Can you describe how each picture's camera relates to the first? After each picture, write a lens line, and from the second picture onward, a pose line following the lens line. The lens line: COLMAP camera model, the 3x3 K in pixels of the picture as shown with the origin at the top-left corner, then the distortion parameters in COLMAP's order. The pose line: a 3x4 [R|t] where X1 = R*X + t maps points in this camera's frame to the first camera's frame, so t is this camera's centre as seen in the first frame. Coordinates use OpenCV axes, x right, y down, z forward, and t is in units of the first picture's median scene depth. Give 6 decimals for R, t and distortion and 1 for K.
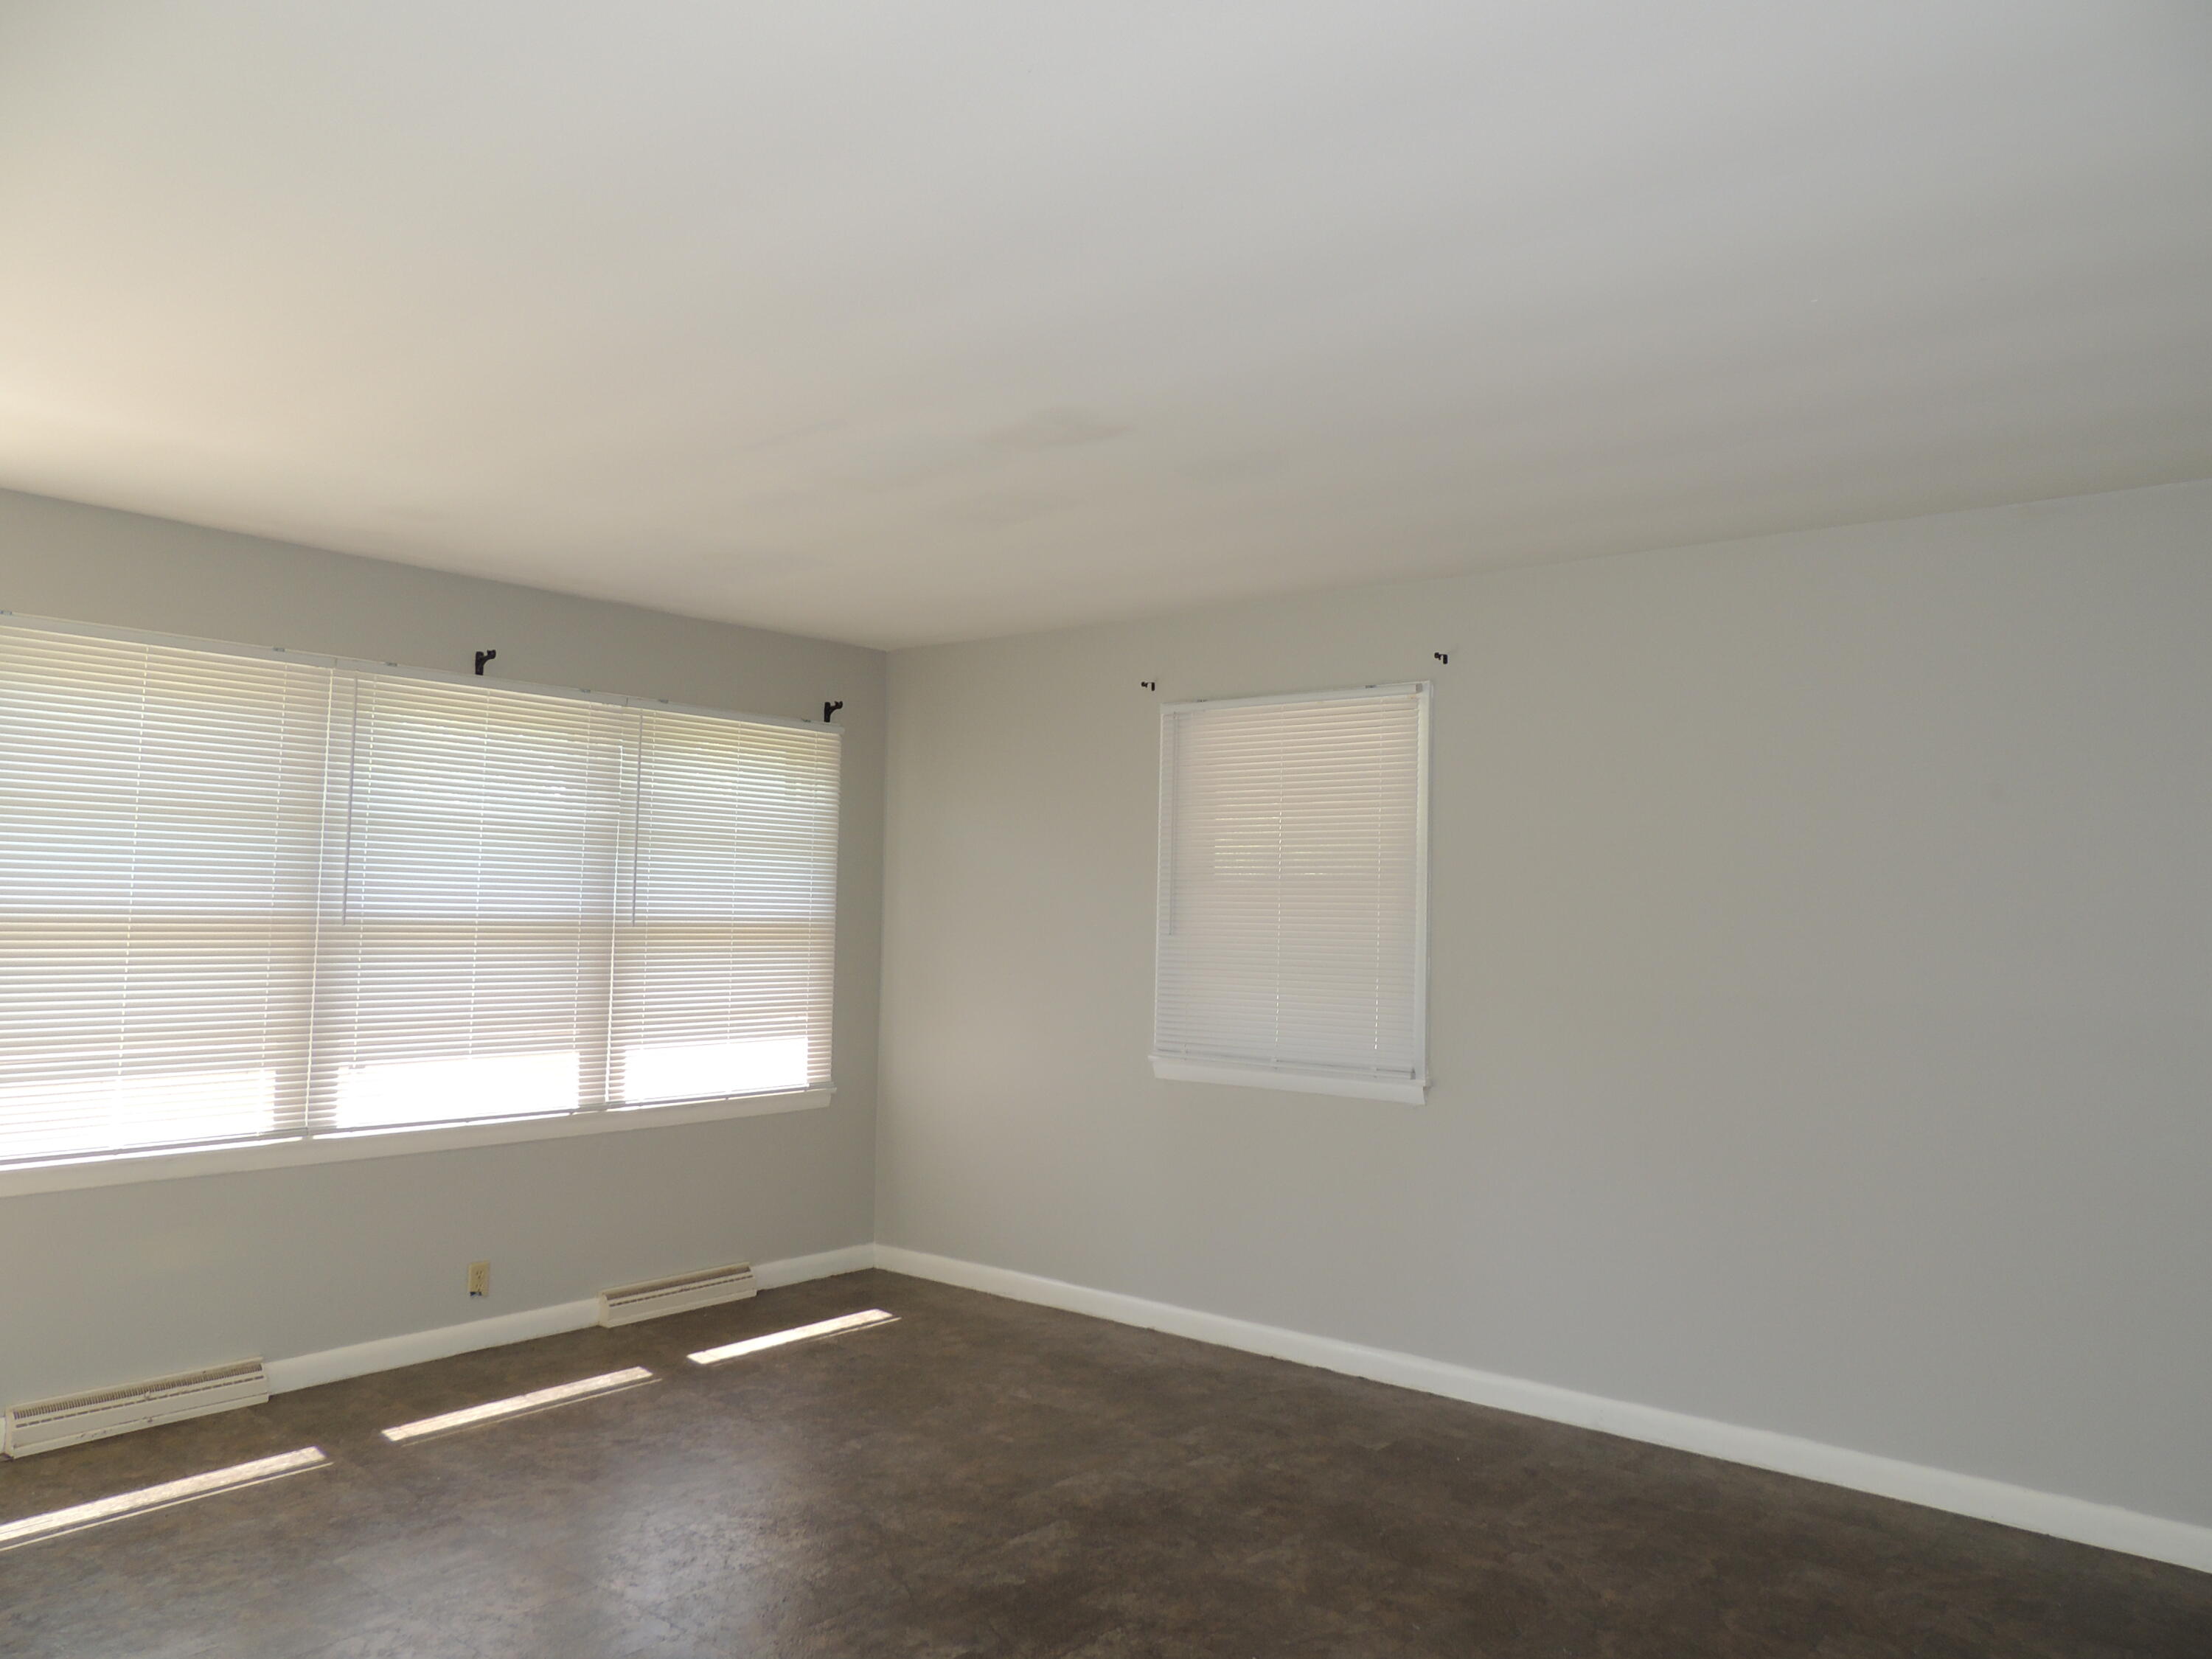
lens RADIAL K [[1572.3, 0, 1107.2], [0, 1572.3, 836.2], [0, 0, 1]] dist [-0.014620, 0.006283]
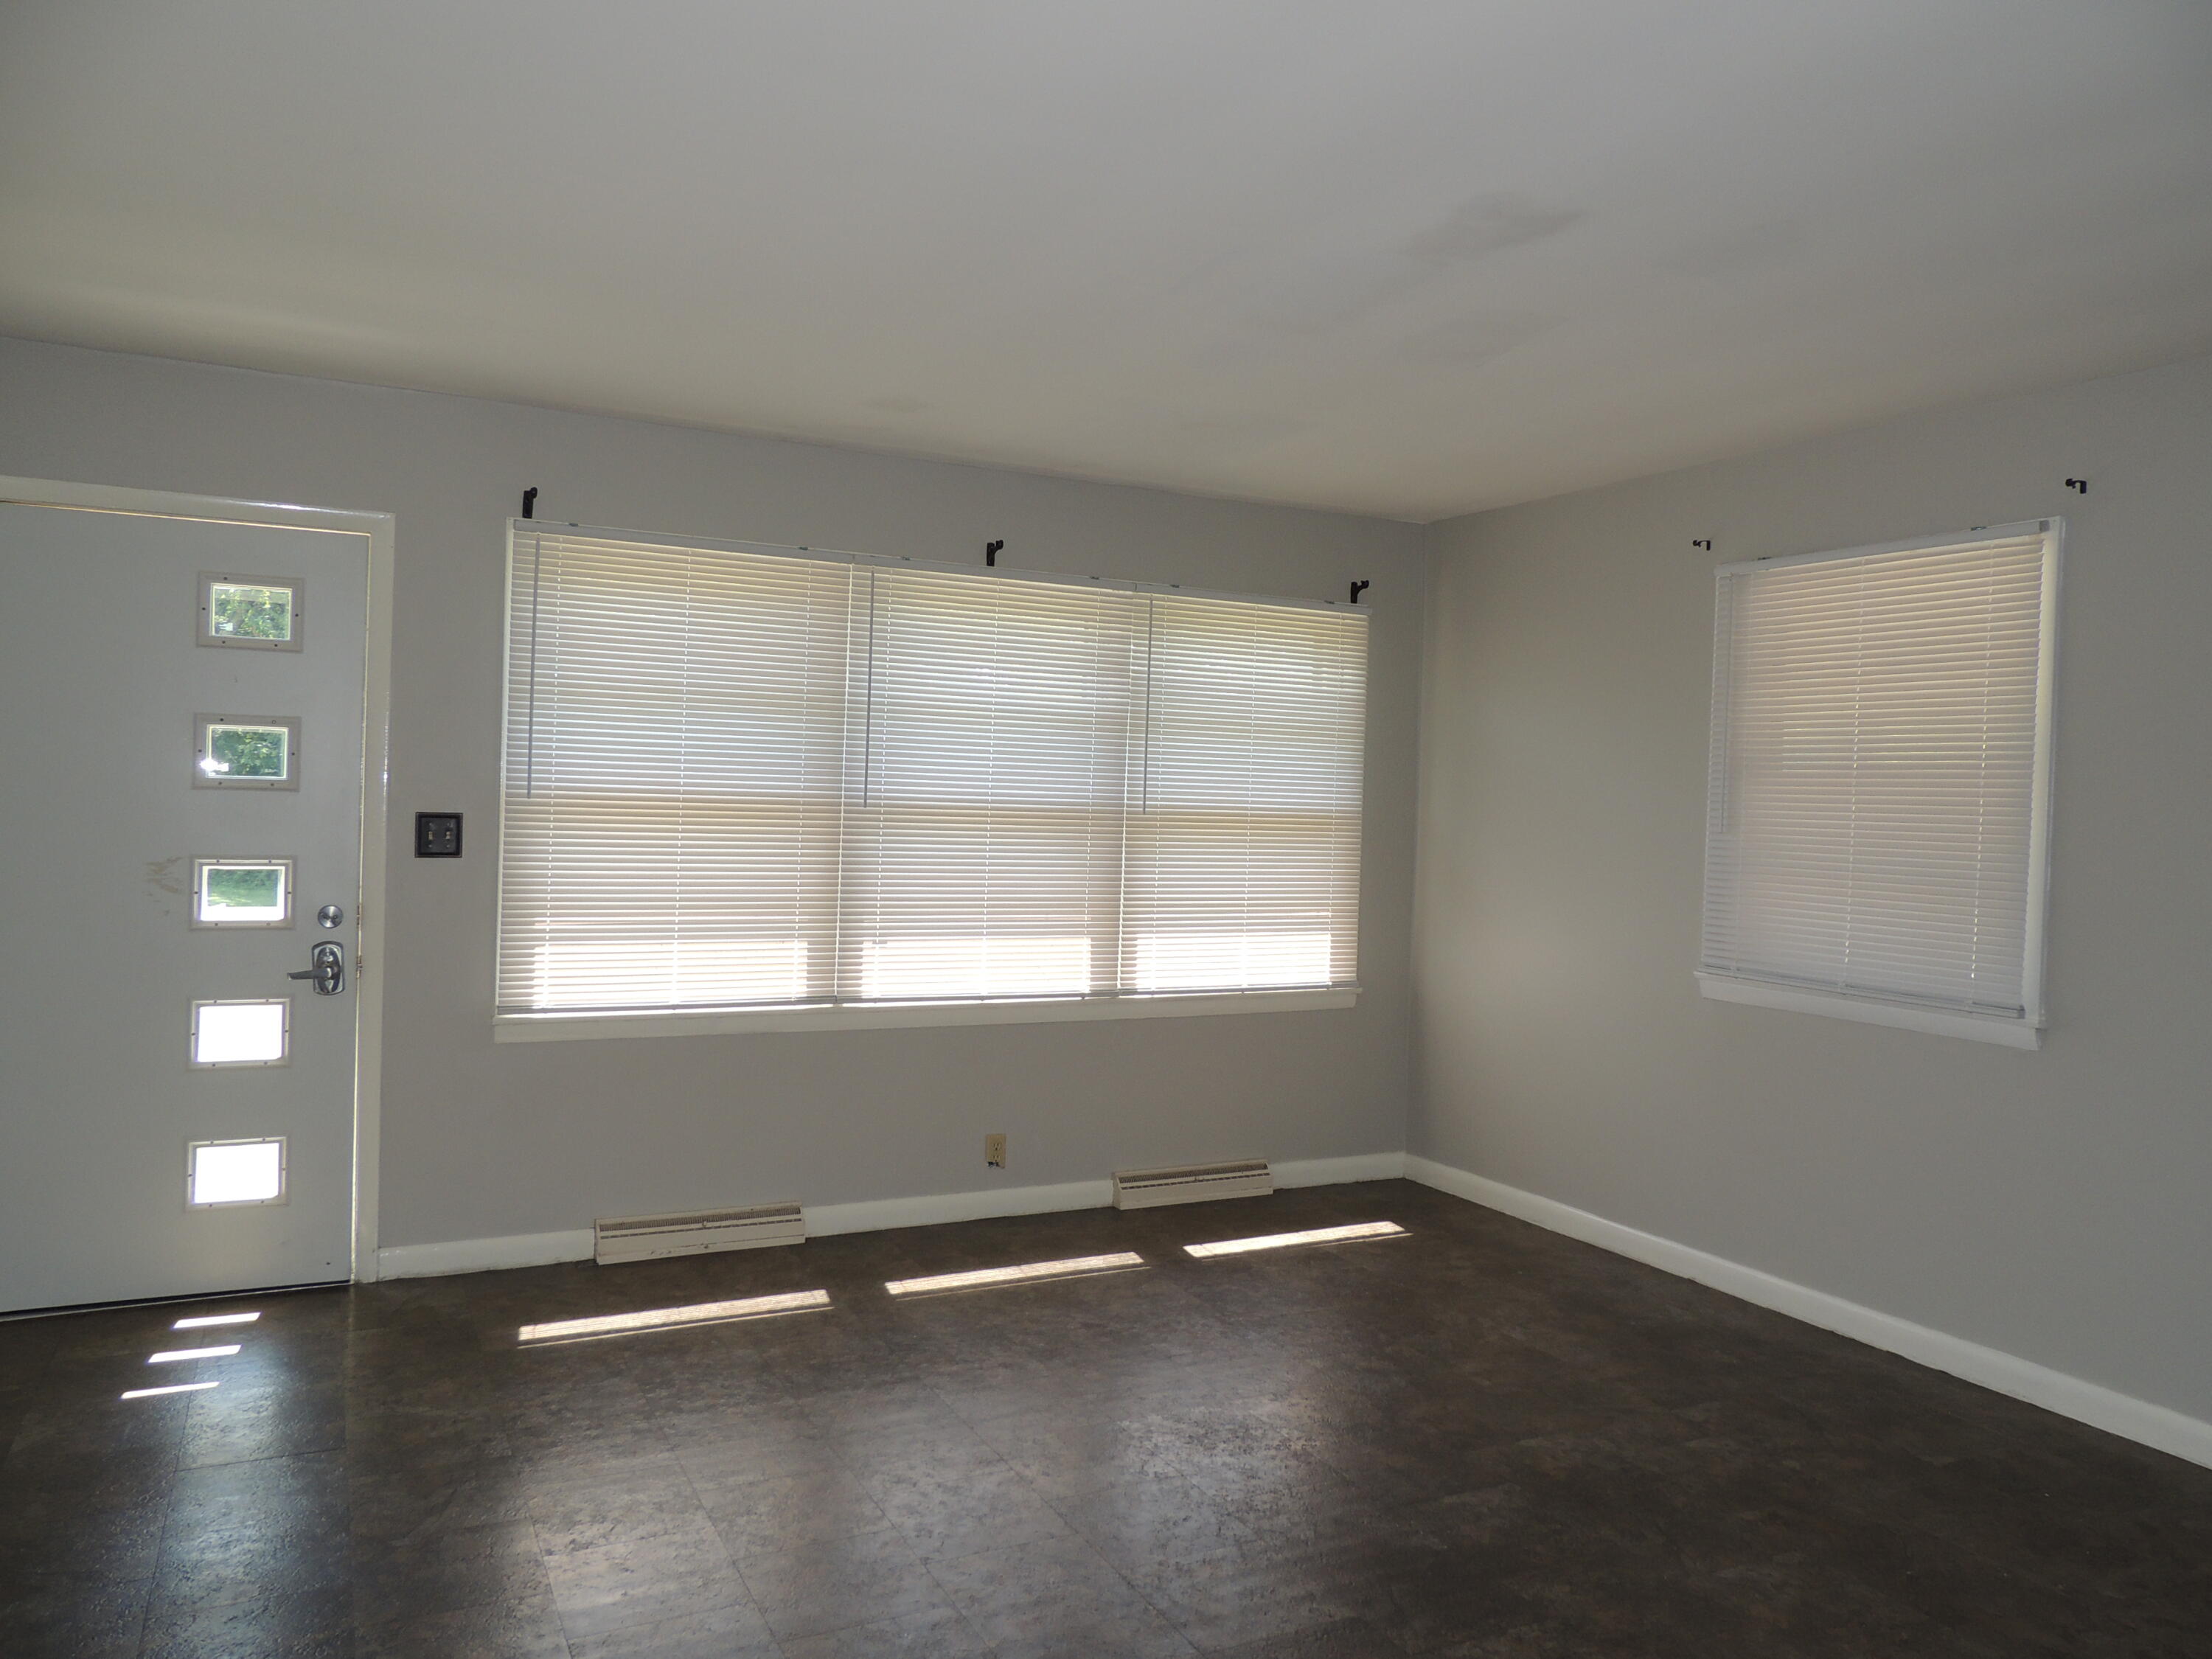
lens RADIAL K [[1572.3, 0, 1115.4], [0, 1572.3, 830.5], [0, 0, 1]] dist [-0.014620, 0.006283]
pose [[0.918159, 0.019800, -0.395718, 0.085813], [0.004754, 0.998128, 0.060971, 0.007664], [0.396185, -0.057862, 0.916346, 0.091066]]
